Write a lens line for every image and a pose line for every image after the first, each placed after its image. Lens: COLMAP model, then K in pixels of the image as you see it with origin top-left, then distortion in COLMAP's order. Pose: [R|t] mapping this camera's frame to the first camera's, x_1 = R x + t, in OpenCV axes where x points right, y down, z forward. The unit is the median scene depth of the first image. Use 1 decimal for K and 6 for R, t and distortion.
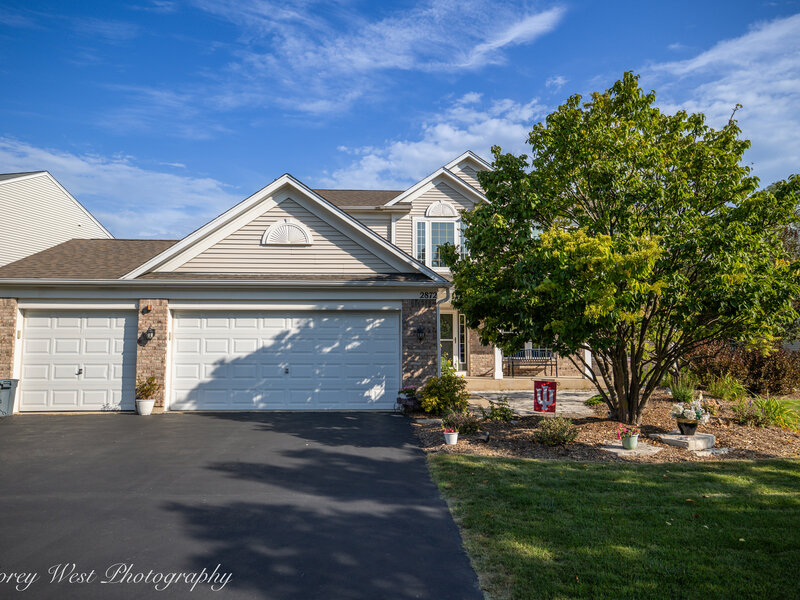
lens RADIAL K [[539.2, 0, 400.4], [0, 539.2, 300.3], [0, 0, 1]] dist [-0.029315, 0.046026]
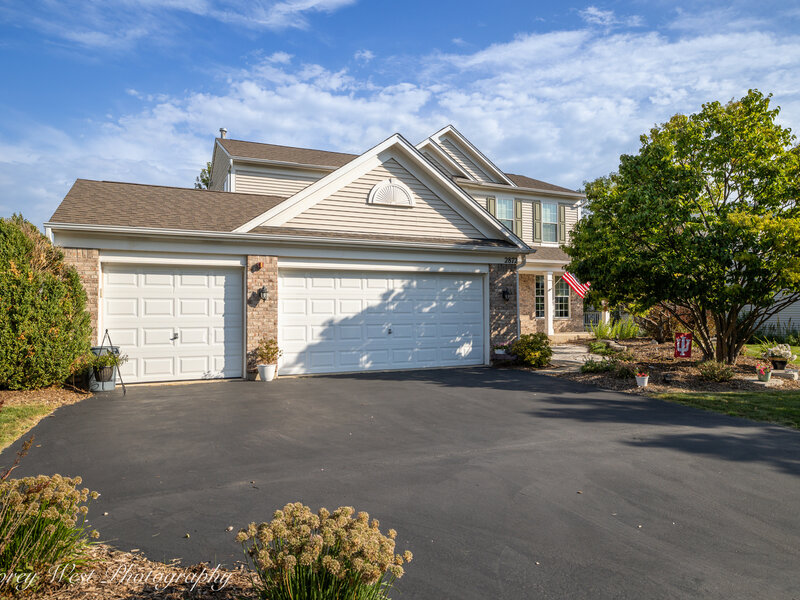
lens RADIAL K [[528.5, 0, 400.4], [0, 528.5, 298.8], [0, 0, 1]] dist [-0.002058, -0.001128]
pose [[0.933866, 0.003599, 0.357604, -0.550101], [-0.025541, 0.998067, 0.056653, 0.013774], [-0.356709, -0.062039, 0.932153, 0.069246]]
